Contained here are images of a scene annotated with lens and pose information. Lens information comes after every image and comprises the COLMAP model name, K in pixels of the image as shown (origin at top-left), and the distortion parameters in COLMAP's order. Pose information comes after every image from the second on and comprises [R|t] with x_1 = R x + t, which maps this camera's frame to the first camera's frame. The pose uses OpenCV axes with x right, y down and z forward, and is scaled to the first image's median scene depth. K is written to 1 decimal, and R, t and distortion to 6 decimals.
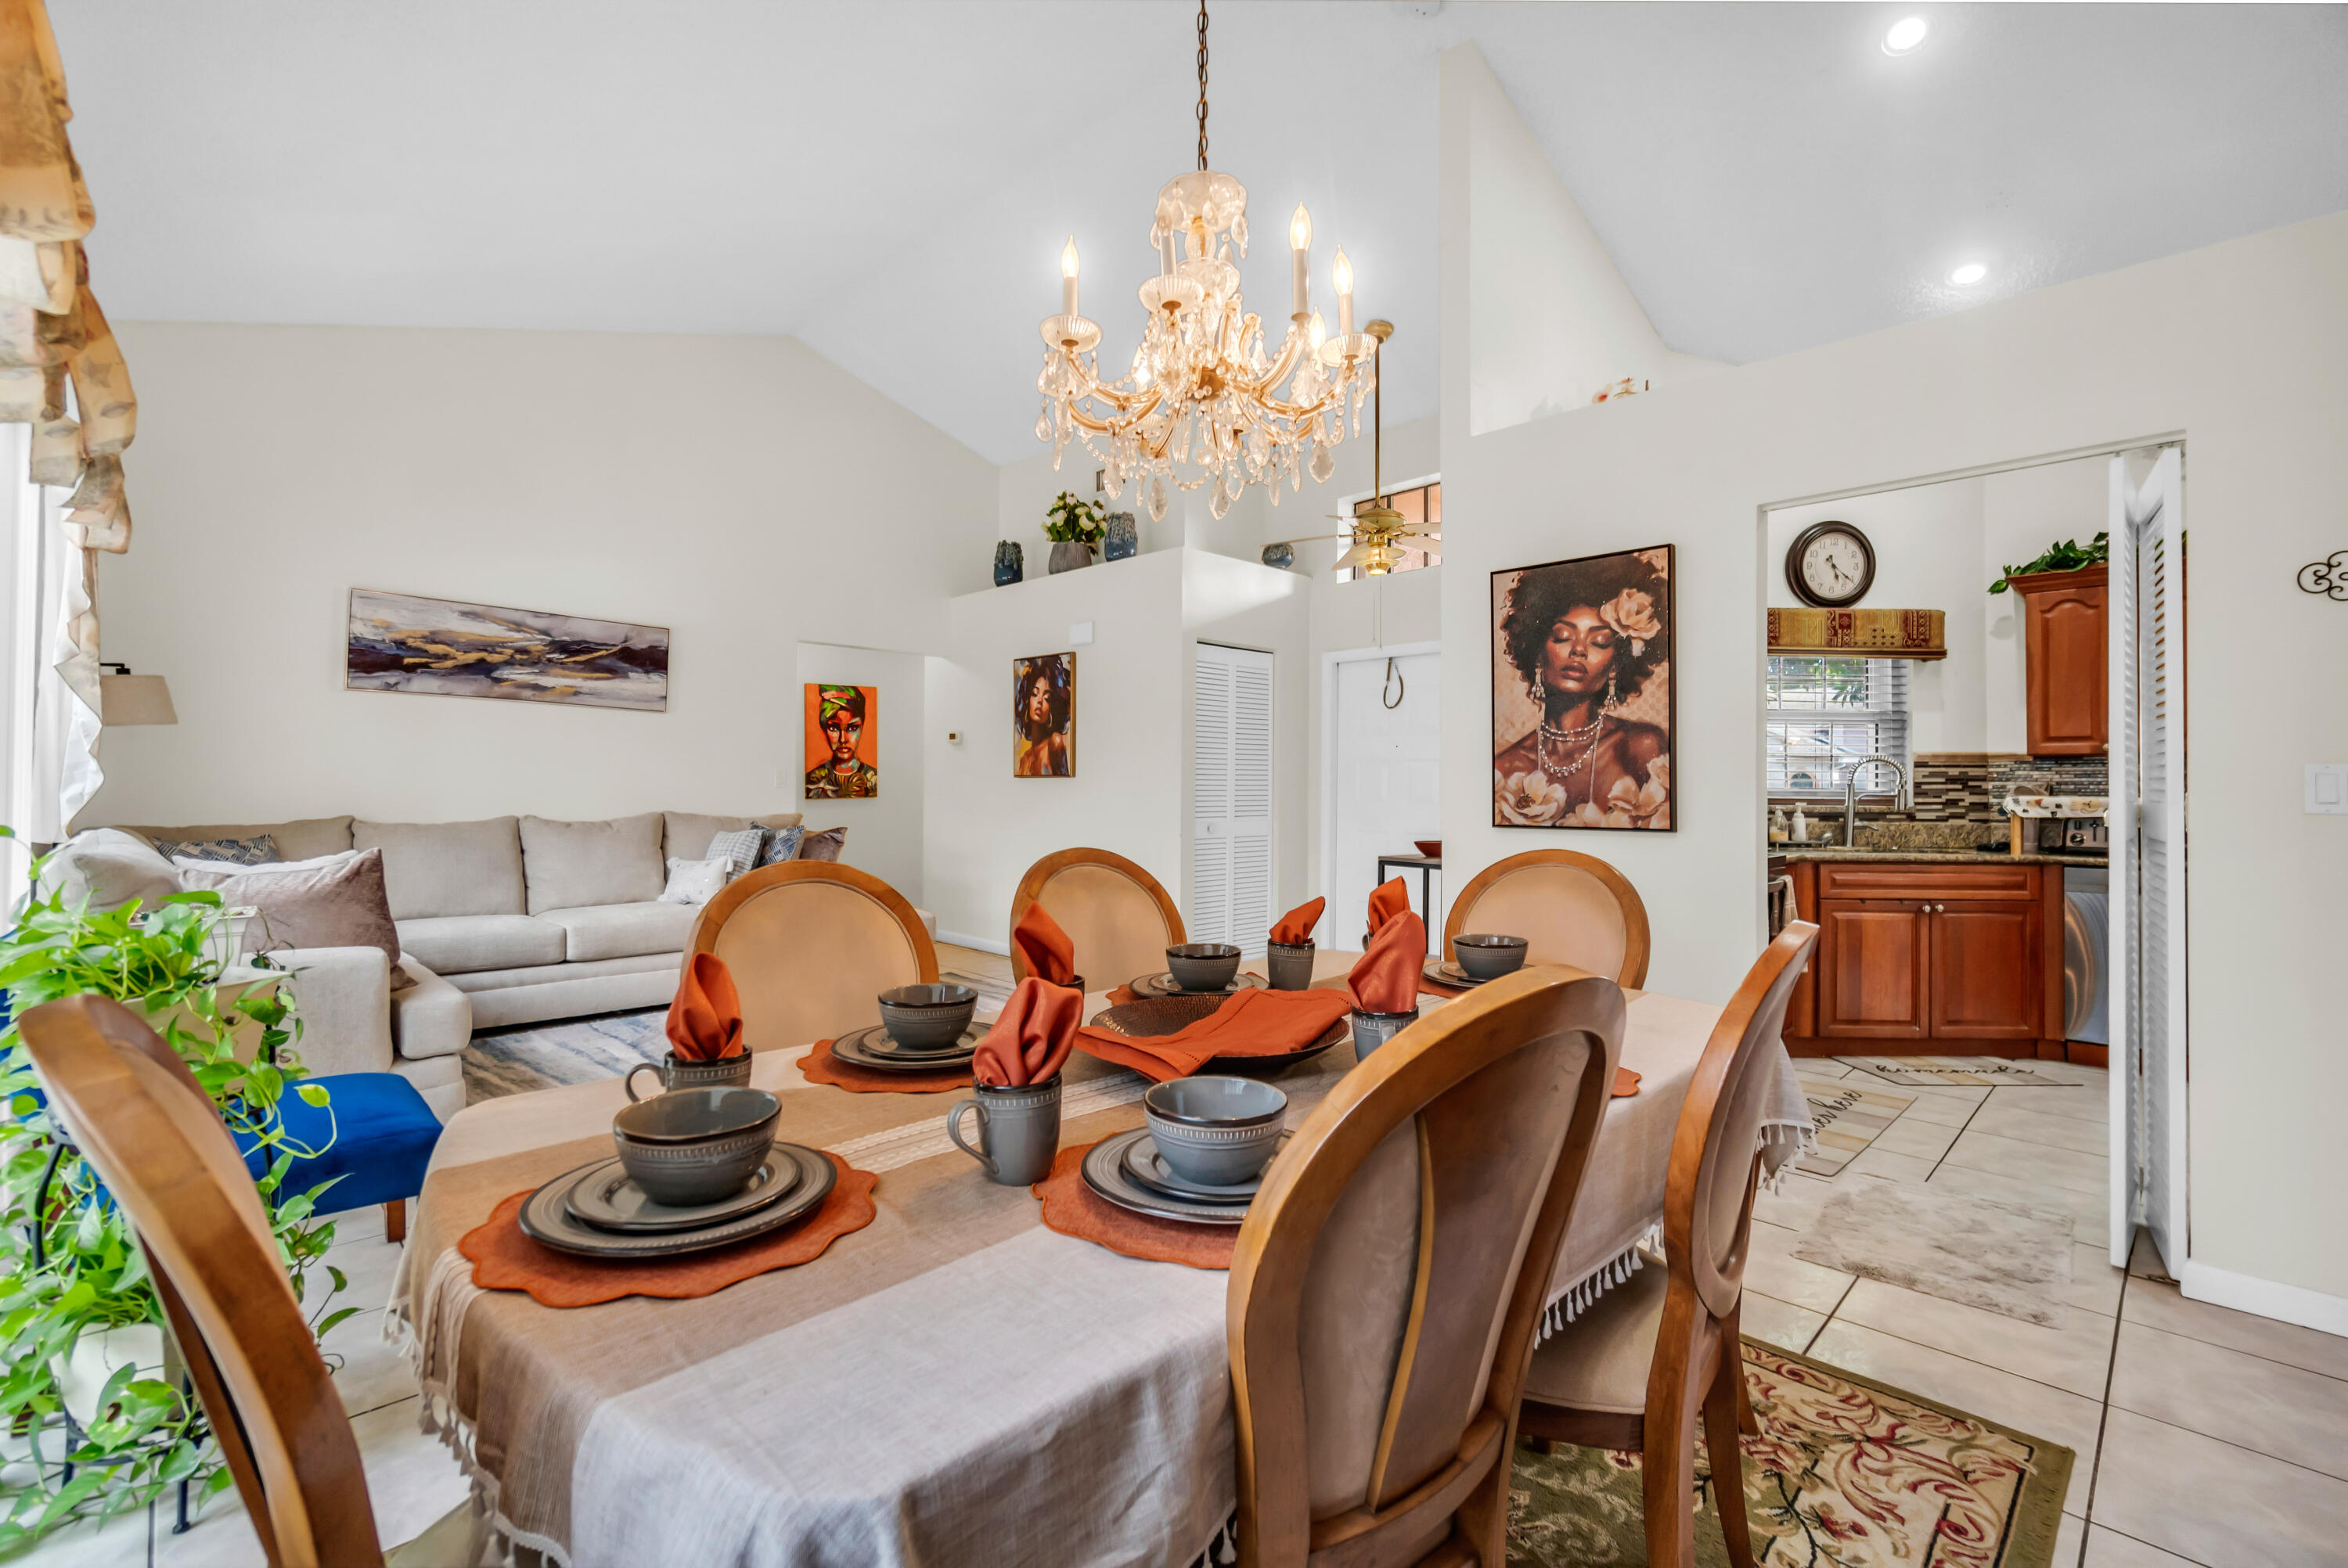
lens RADIAL K [[1013.3, 0, 1145.7], [0, 1013.3, 781.1], [0, 0, 1]] dist [-0.002977, -0.000078]
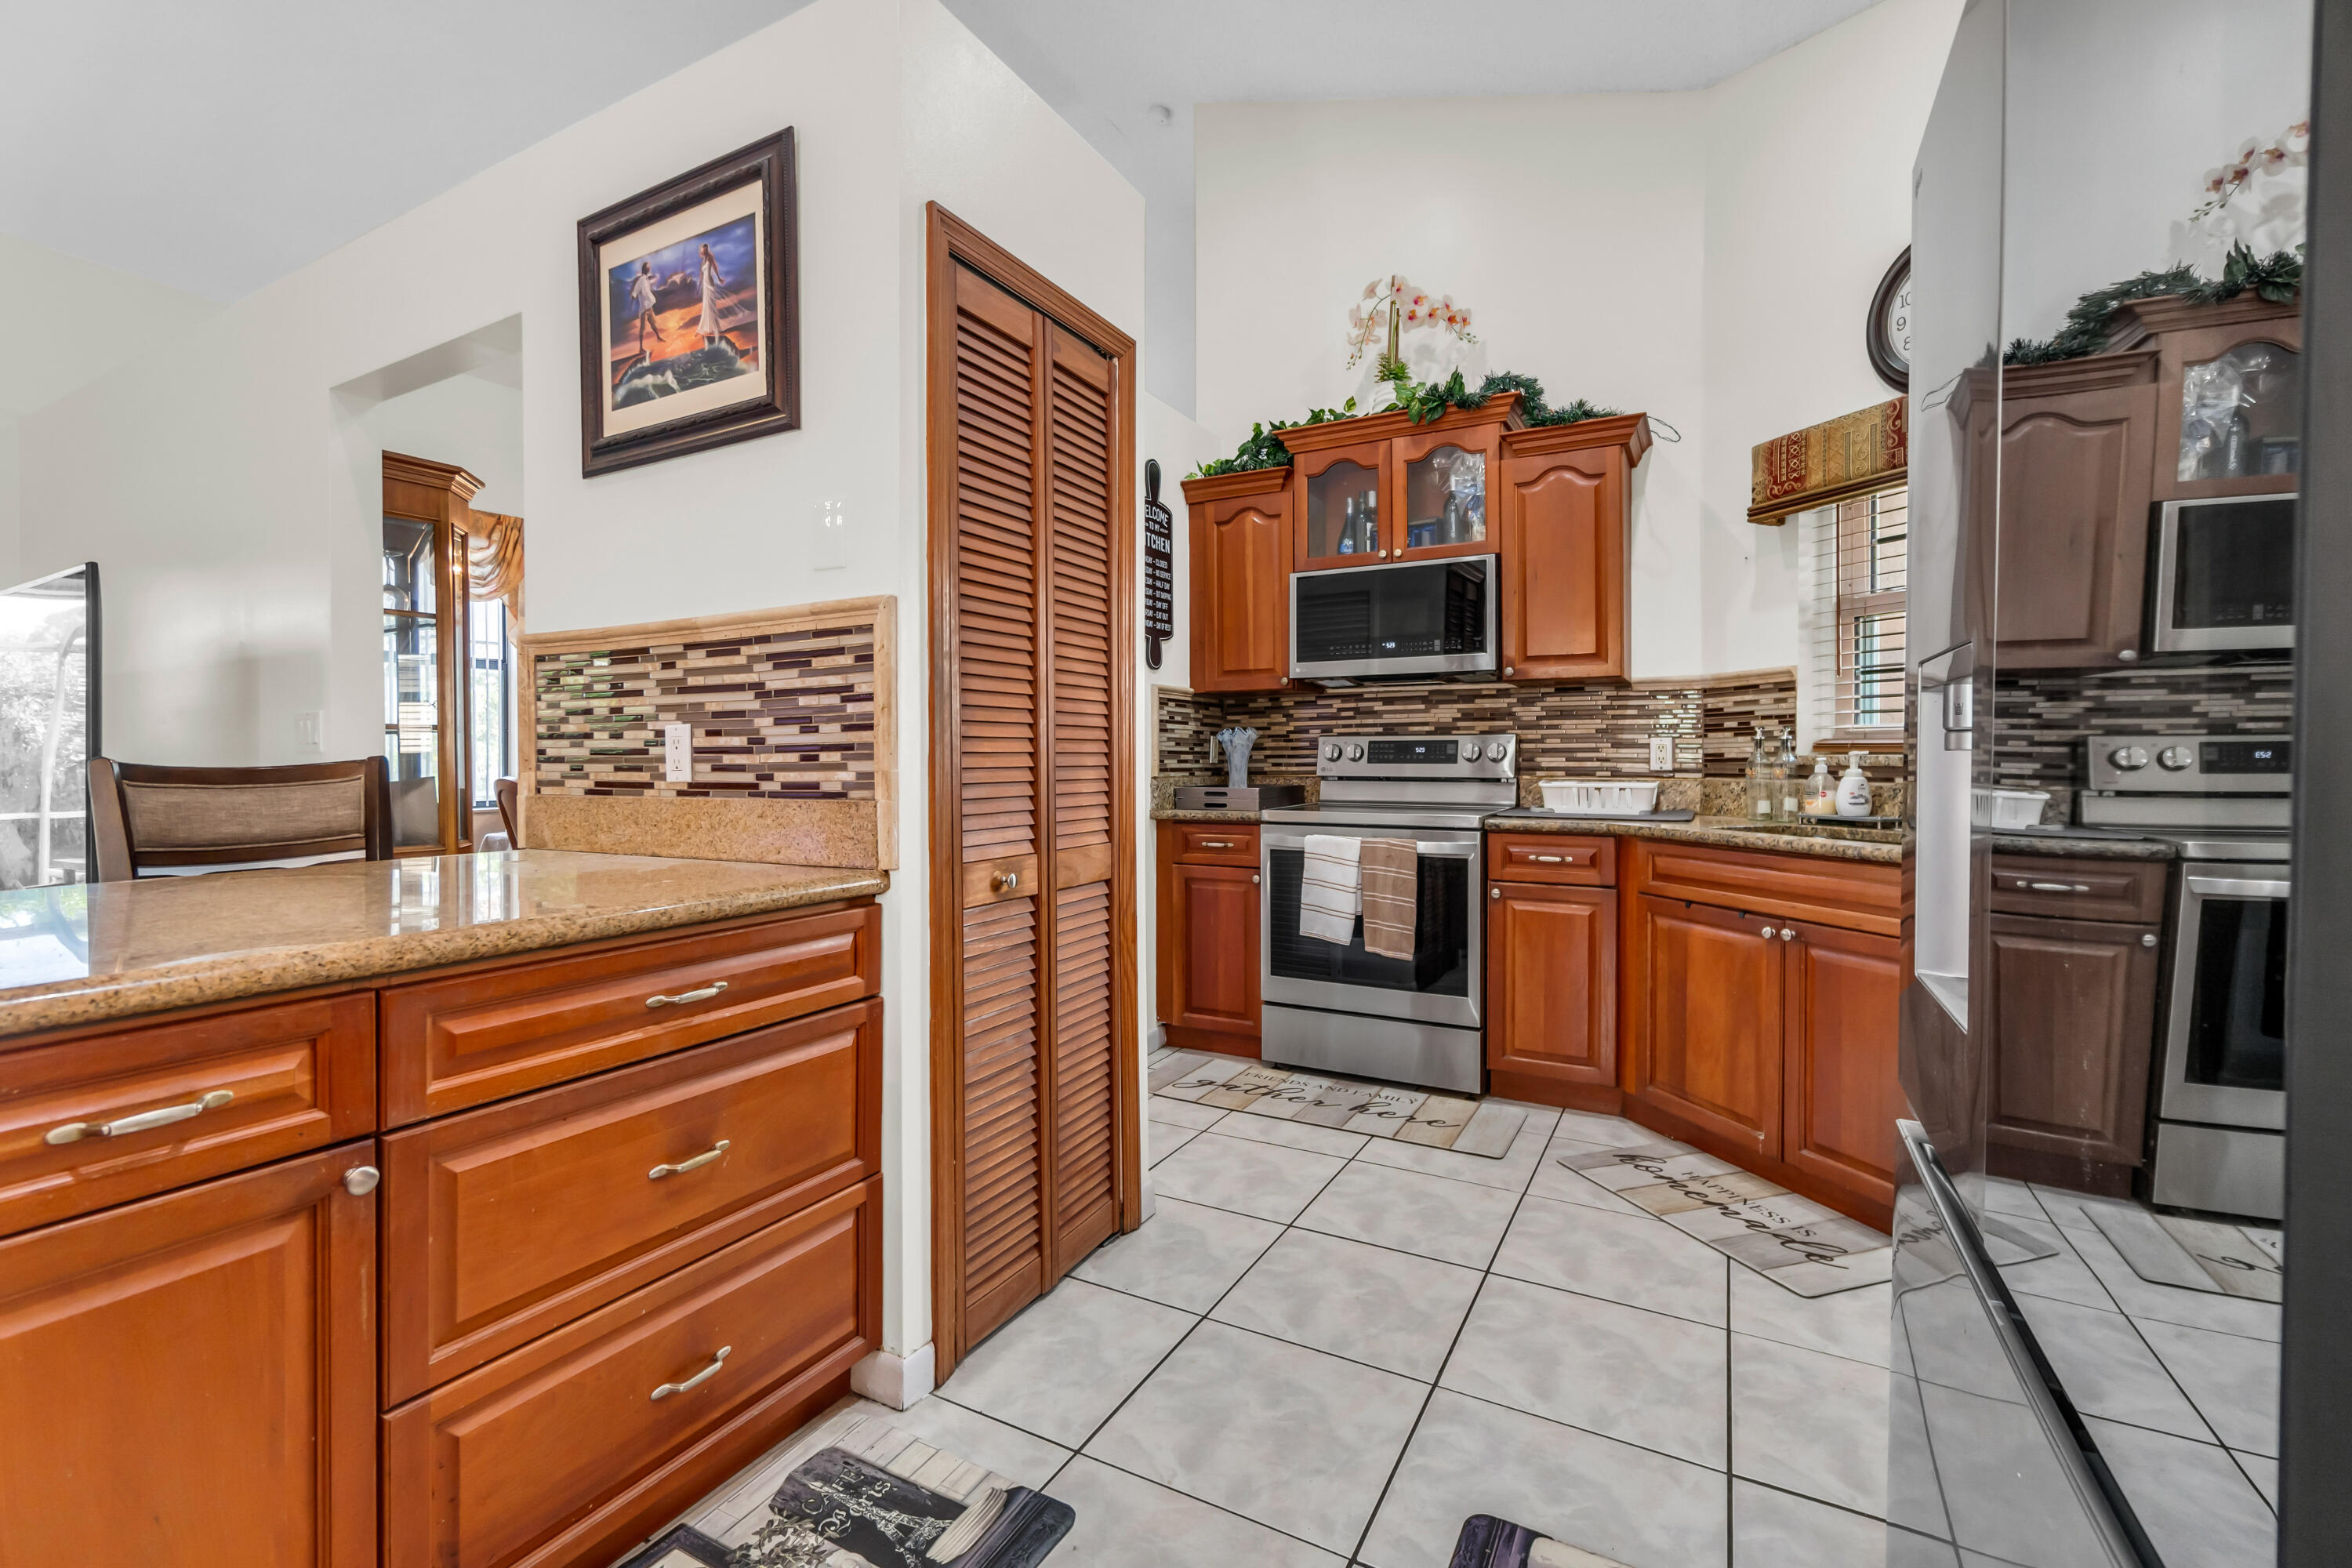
lens RADIAL K [[1024.5, 0, 1156.1], [0, 1024.5, 765.2], [0, 0, 1]] dist [-0.002304, -0.000051]
pose [[0.289617, 0.001091, -0.957142, 1.069305], [0.008887, 0.999953, 0.003828, 0.023374], [0.957101, -0.009615, 0.289594, 0.439416]]
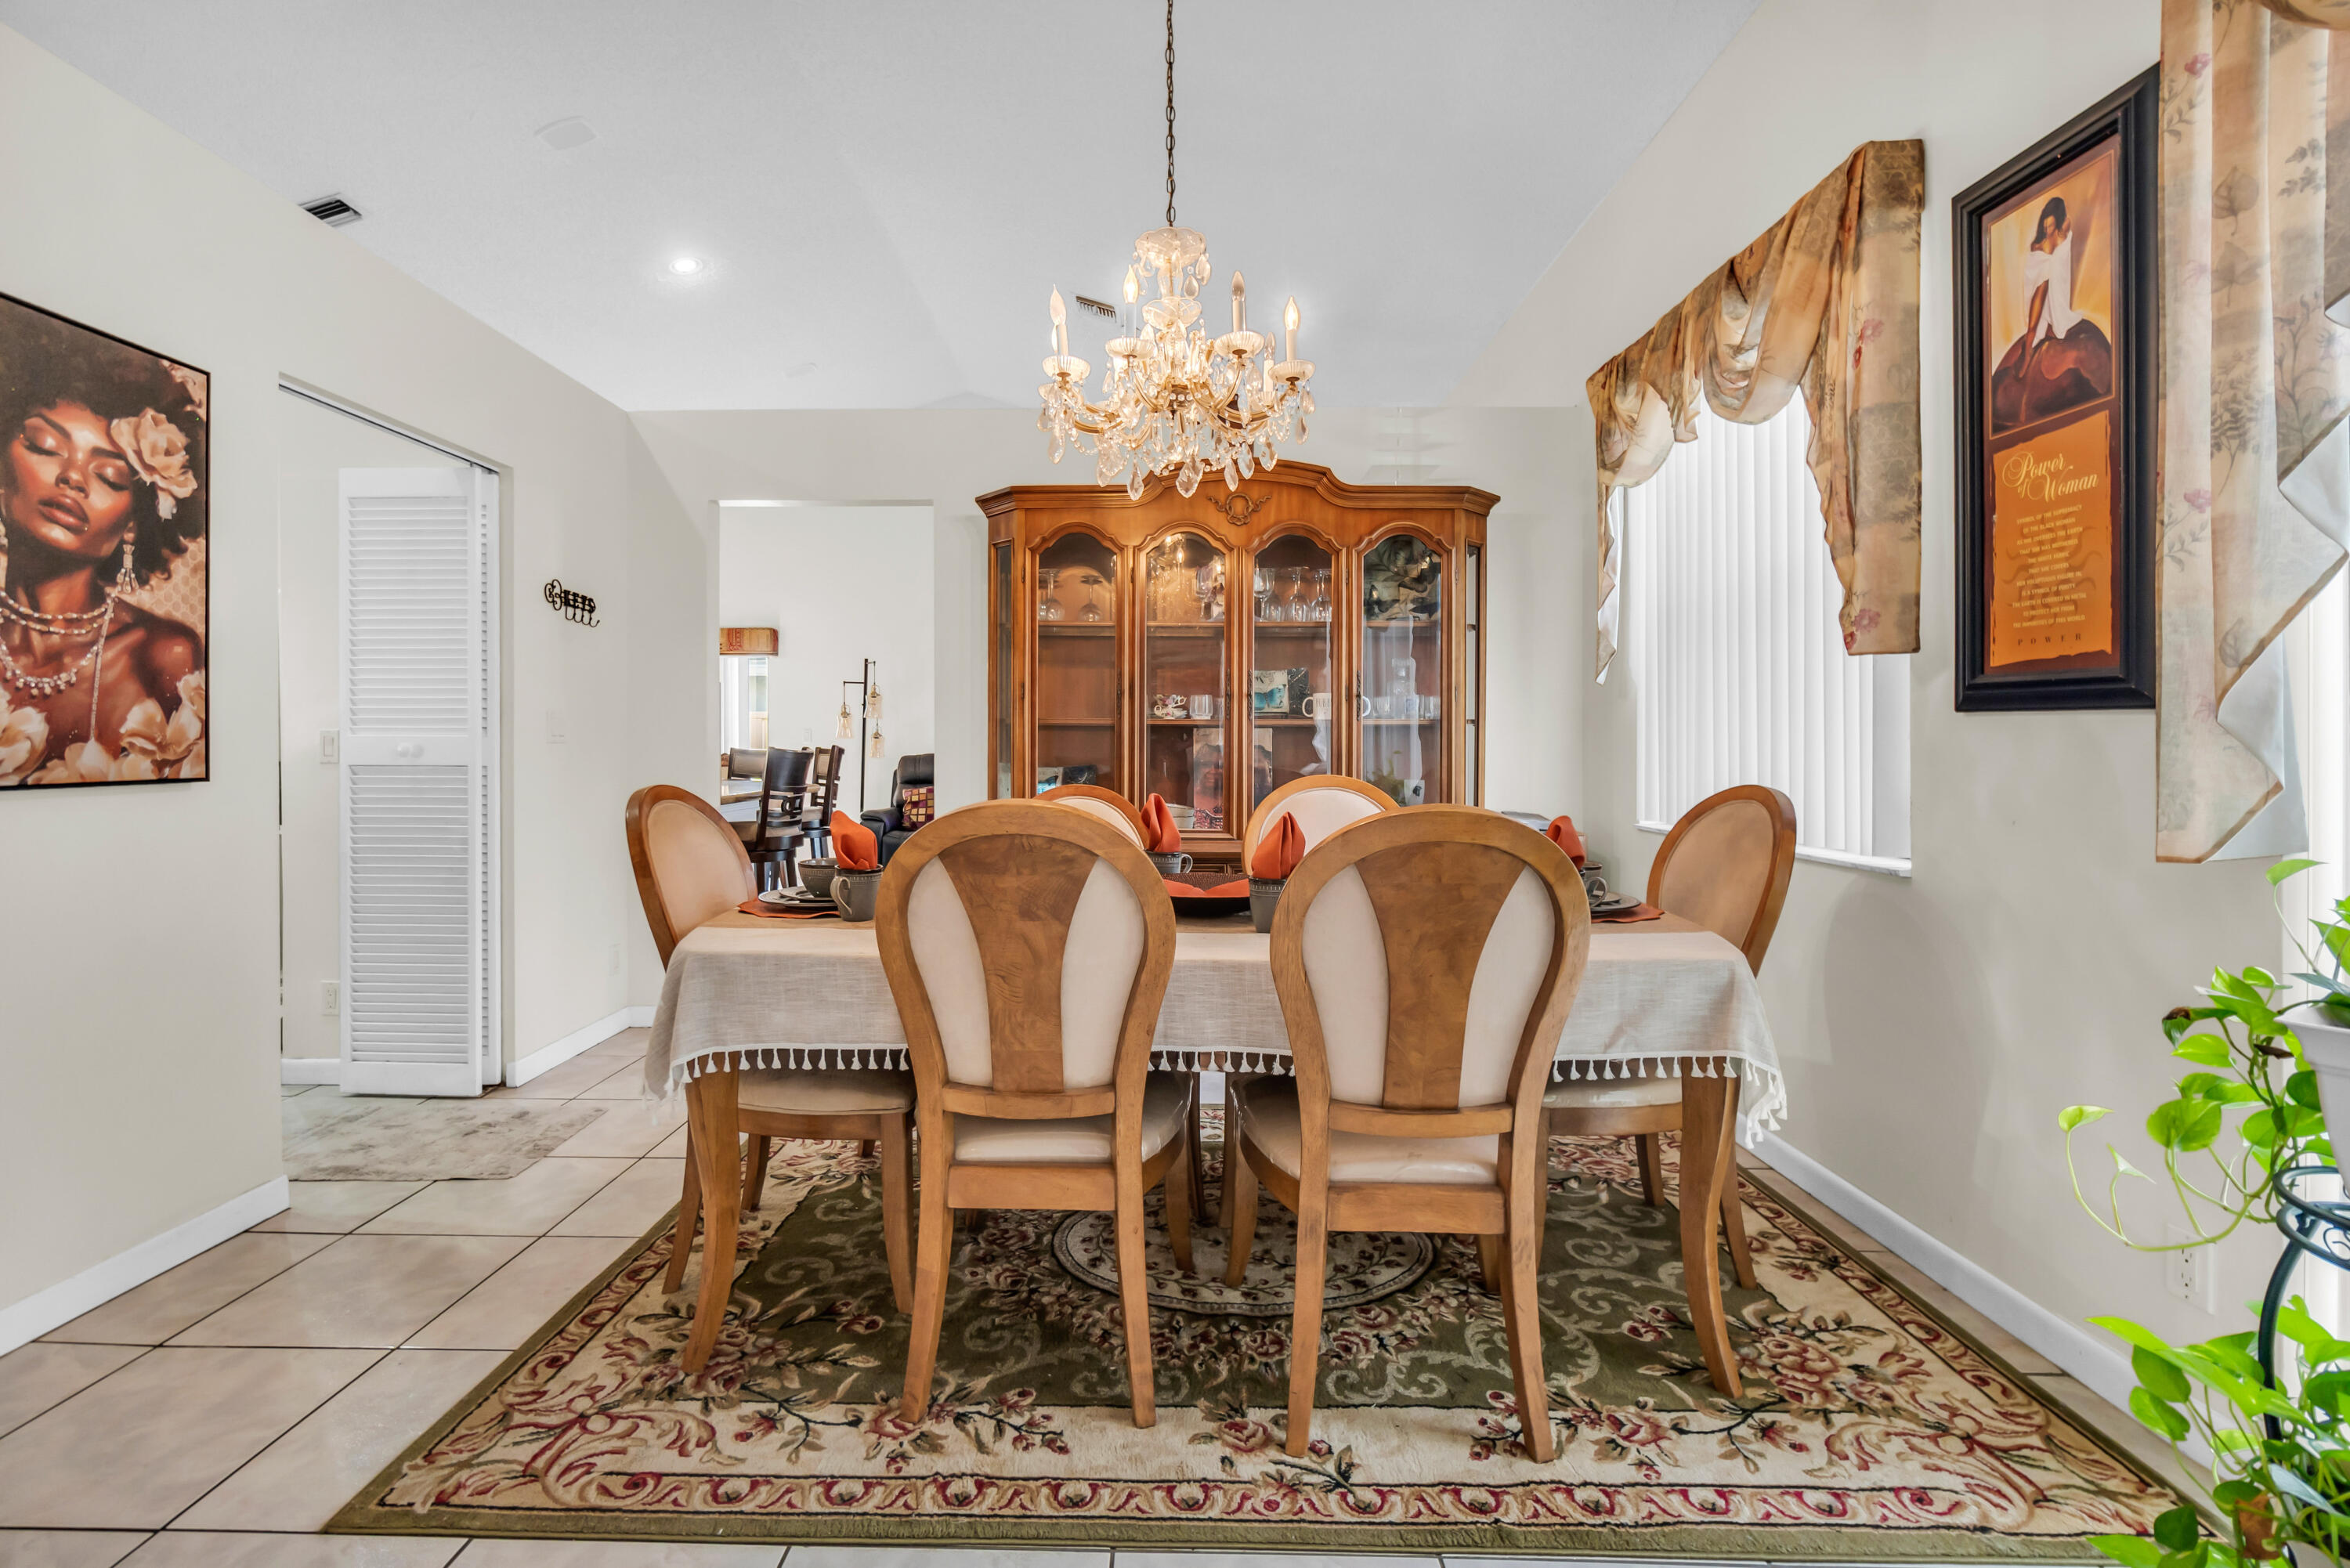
lens RADIAL K [[1037.5, 0, 1141.6], [0, 1037.5, 742.5], [0, 0, 1]] dist [0.004474, 0.000562]
pose [[-0.701445, -0.002285, 0.712720, -0.285651], [-0.003381, 0.999994, -0.000122, 0.013289], [-0.712715, -0.002495, -0.701449, 0.654877]]
